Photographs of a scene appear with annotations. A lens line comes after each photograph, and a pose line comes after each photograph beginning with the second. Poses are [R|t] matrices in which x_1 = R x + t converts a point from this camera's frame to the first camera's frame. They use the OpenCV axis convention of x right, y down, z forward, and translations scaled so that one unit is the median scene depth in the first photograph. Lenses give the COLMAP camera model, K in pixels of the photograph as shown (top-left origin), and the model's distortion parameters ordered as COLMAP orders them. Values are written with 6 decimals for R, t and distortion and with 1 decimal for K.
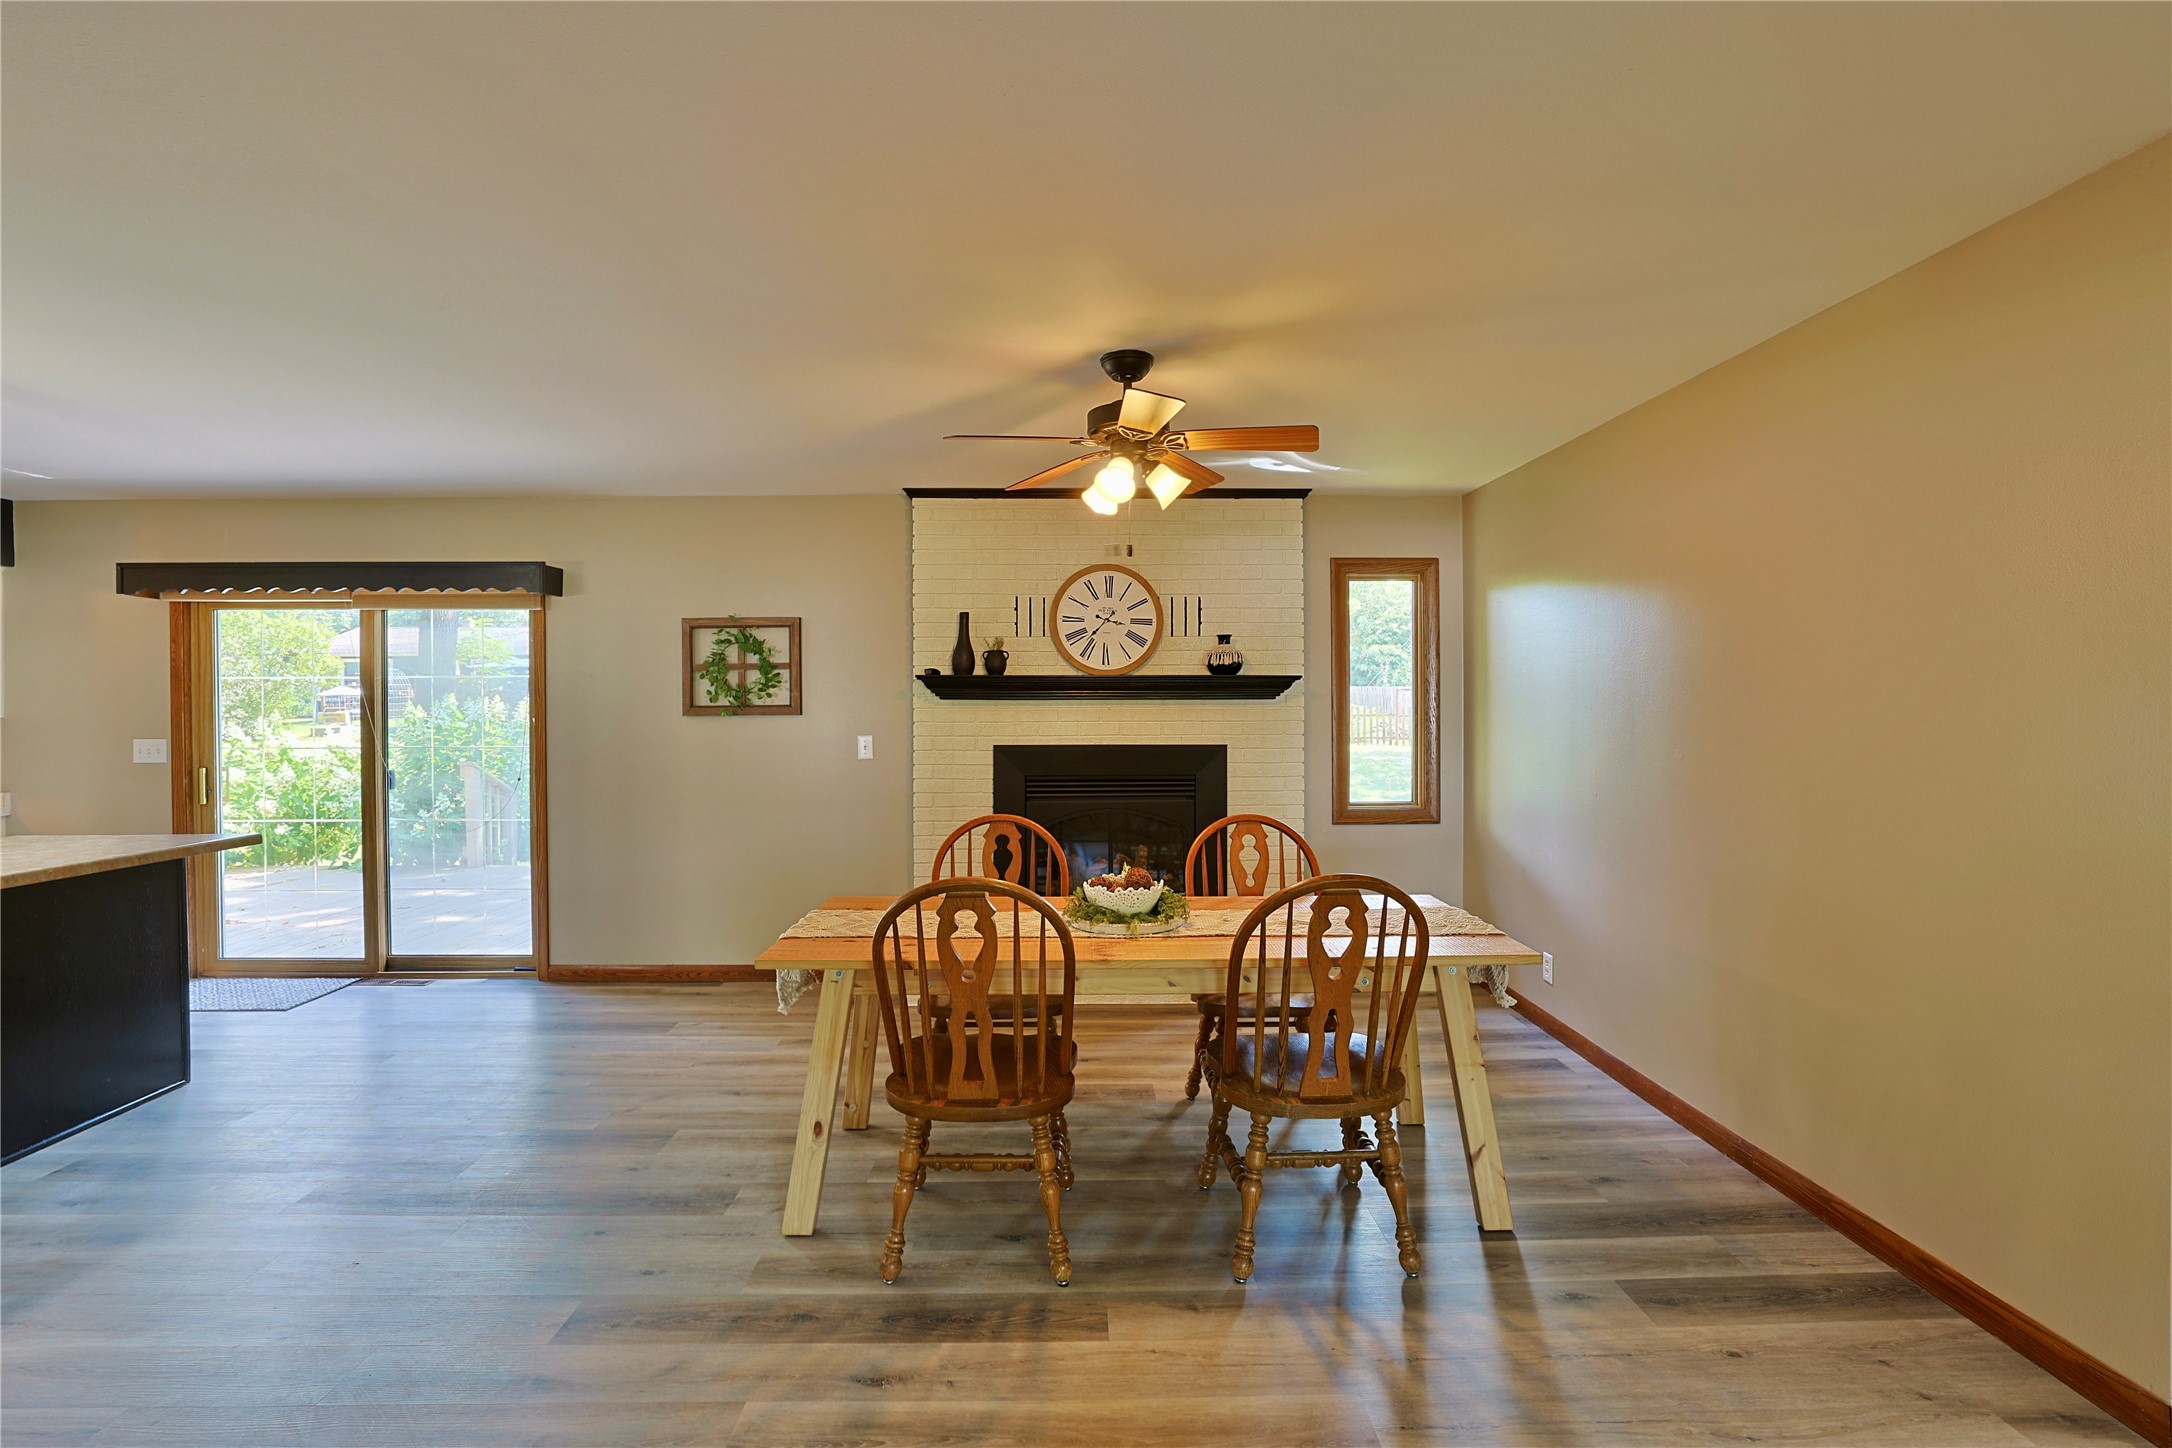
lens RADIAL K [[985.5, 0, 1088.9], [0, 985.5, 704.6], [0, 0, 1]] dist [-0.043793, 0.012703]
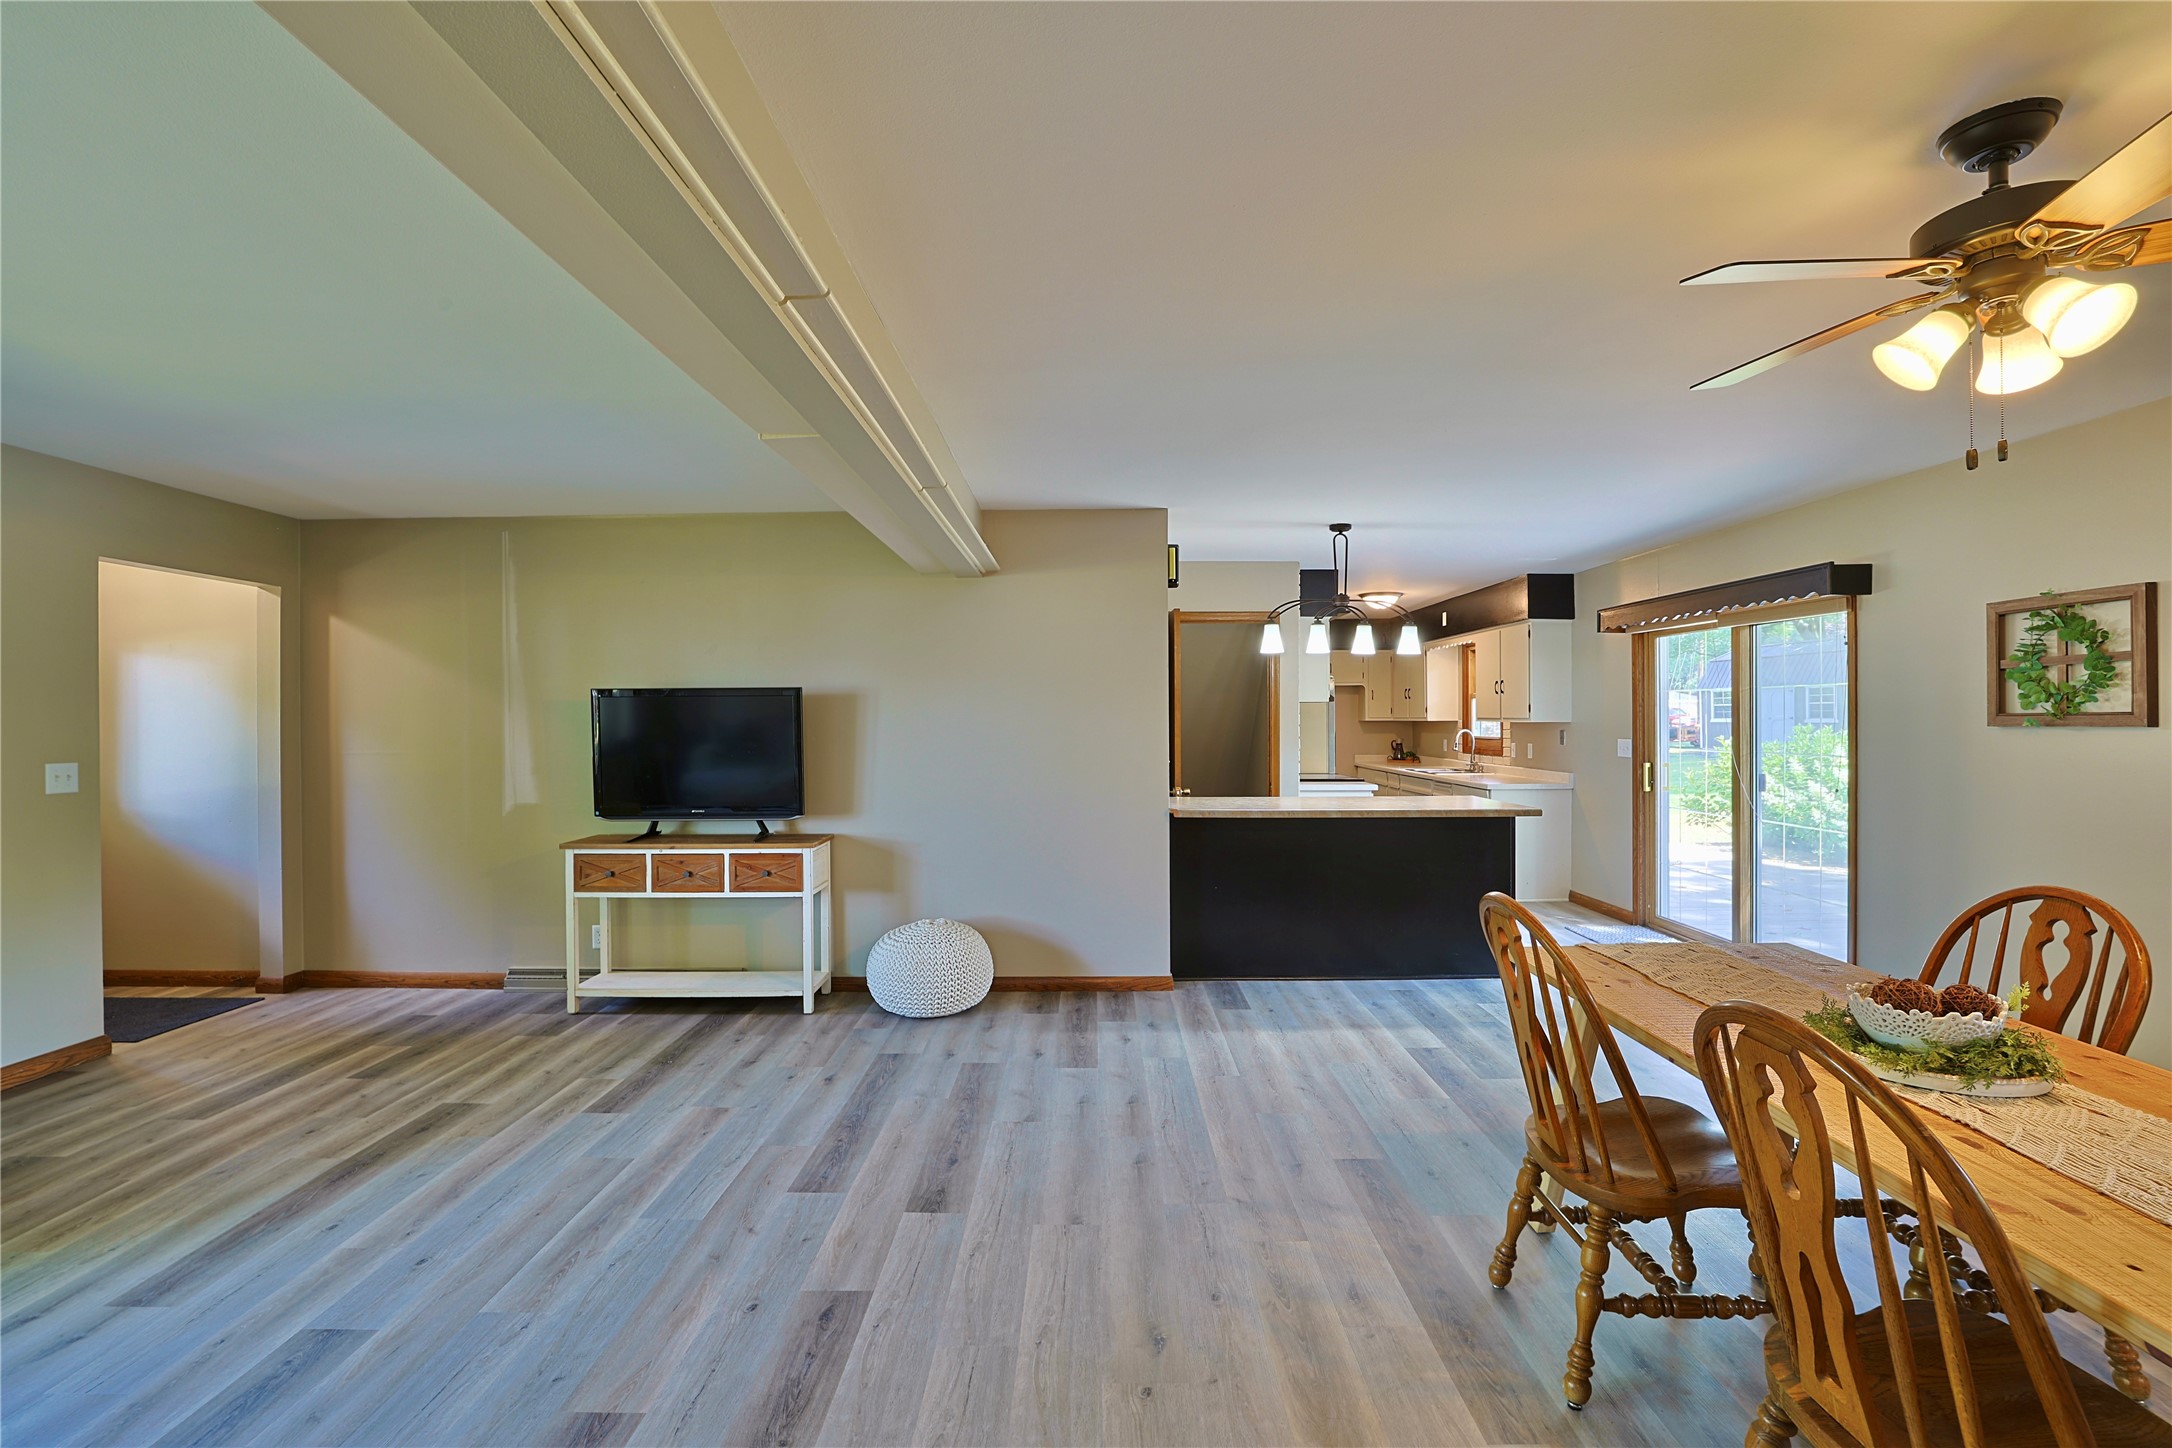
lens RADIAL K [[985.5, 0, 1079.4], [0, 985.5, 720.1], [0, 0, 1]] dist [-0.043793, 0.012703]
pose [[-0.032185, 0.006023, -0.999464, 0.389230], [0.004113, 0.999974, 0.005894, -0.001130], [0.999473, -0.003921, -0.032209, 0.288655]]
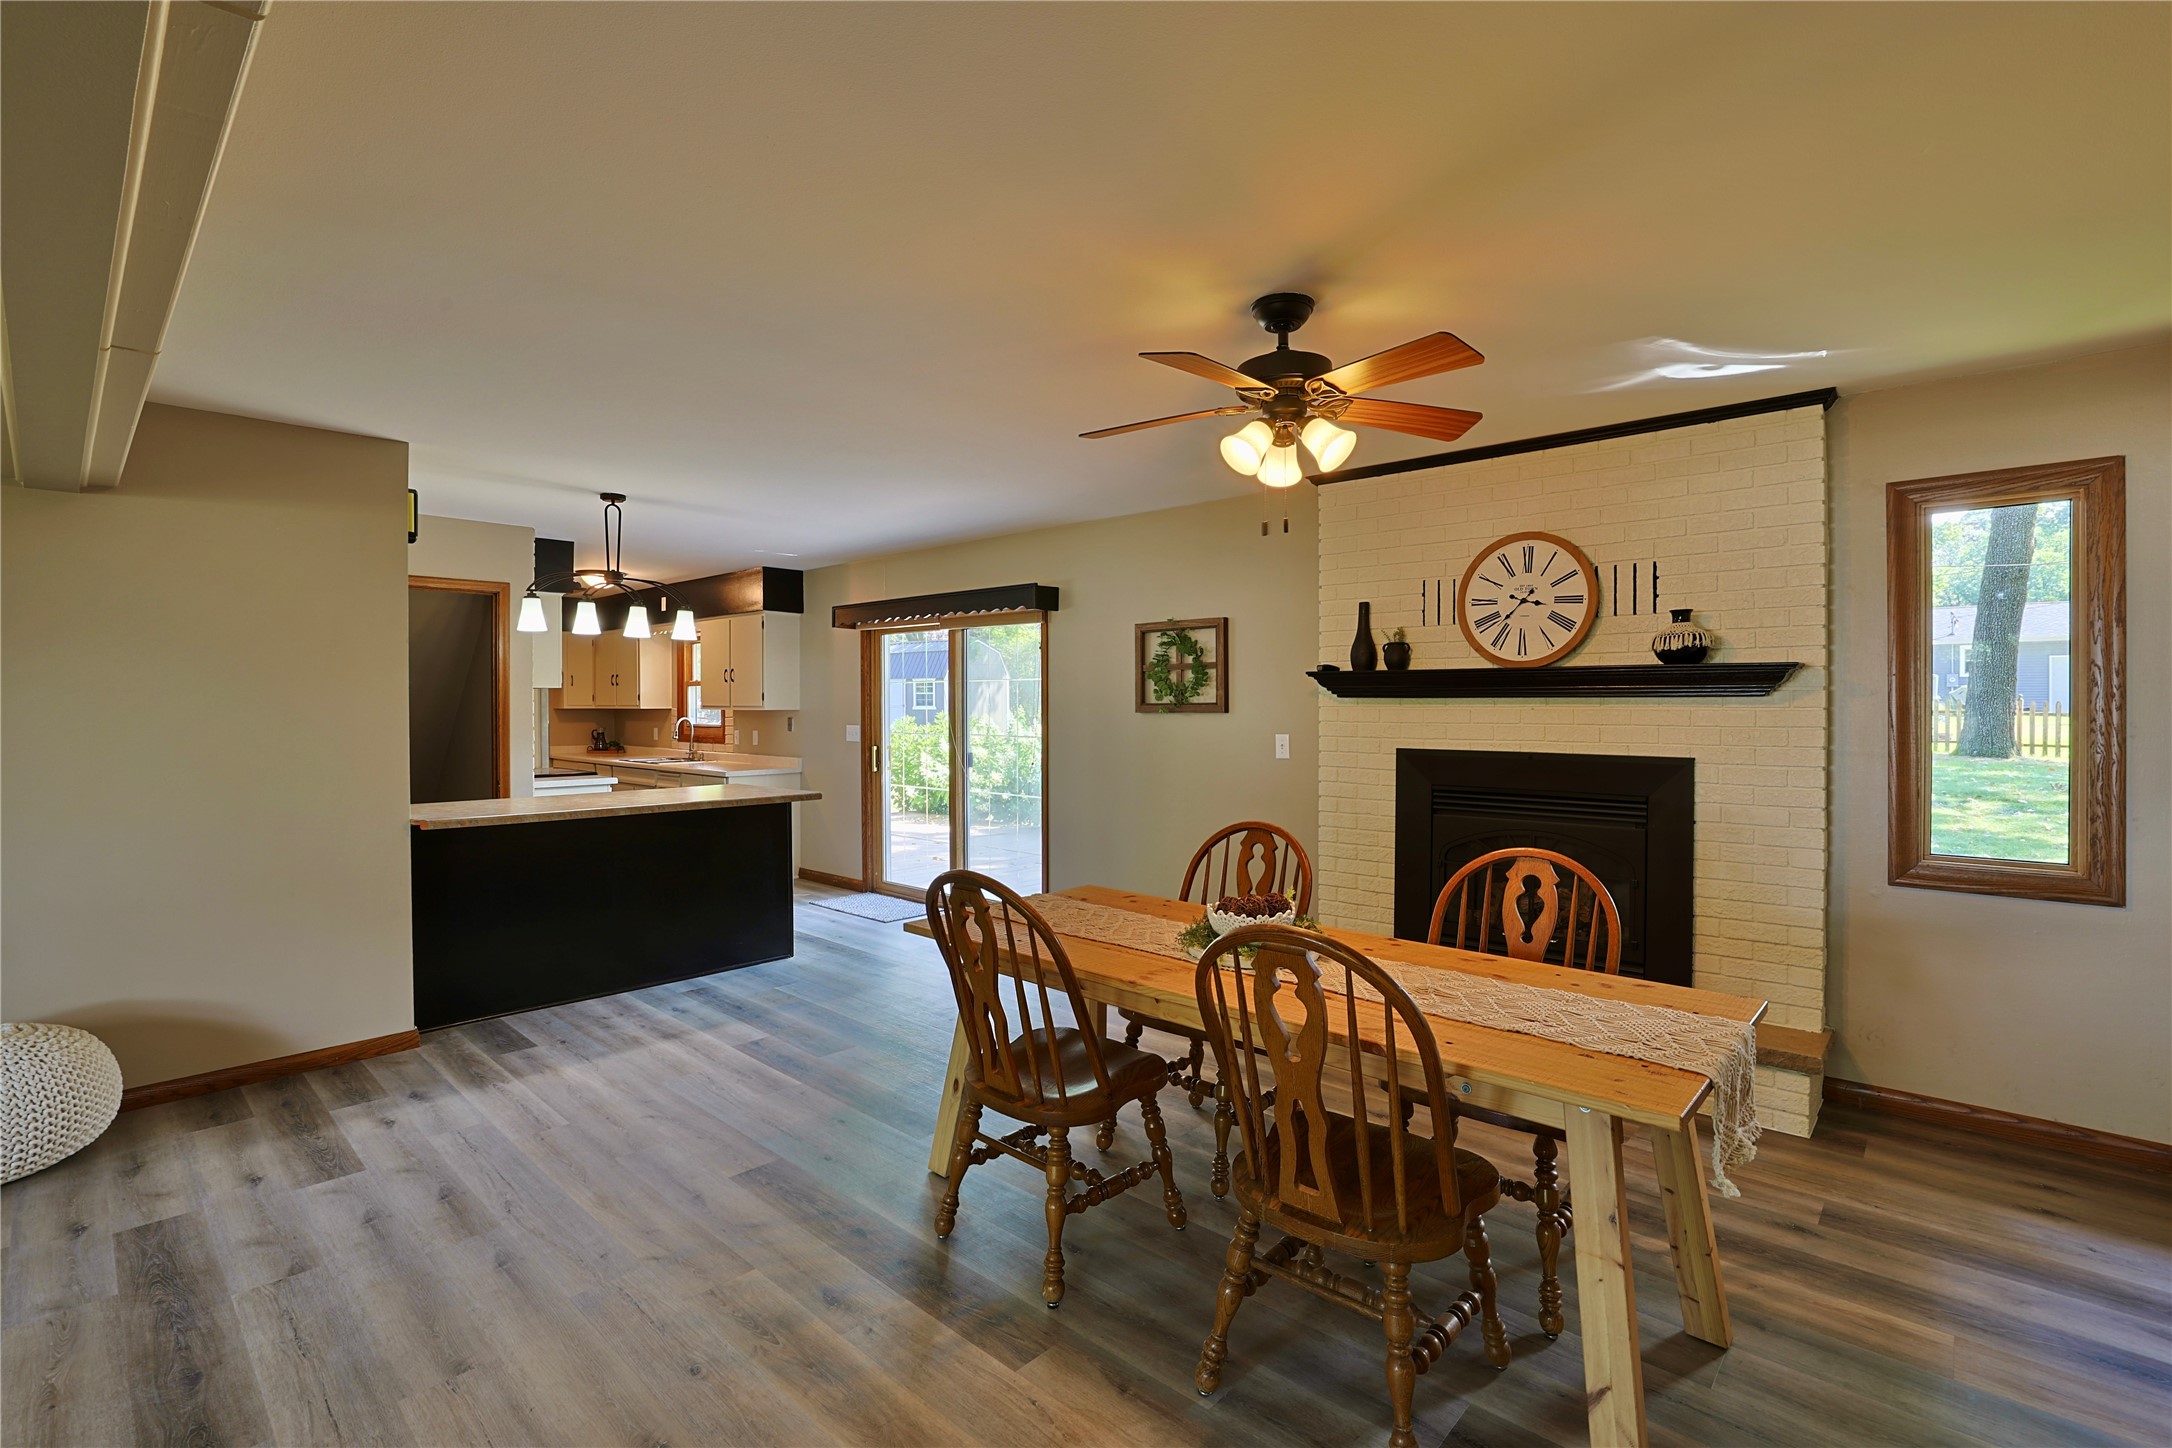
lens RADIAL K [[985.5, 0, 1082.8], [0, 985.5, 706.6], [0, 0, 1]] dist [-0.043793, 0.012703]
pose [[0.720222, 0.005083, -0.693725, 0.316800], [-0.000851, 0.999979, 0.006444, -0.002215], [0.693743, -0.004051, 0.720211, 0.157498]]
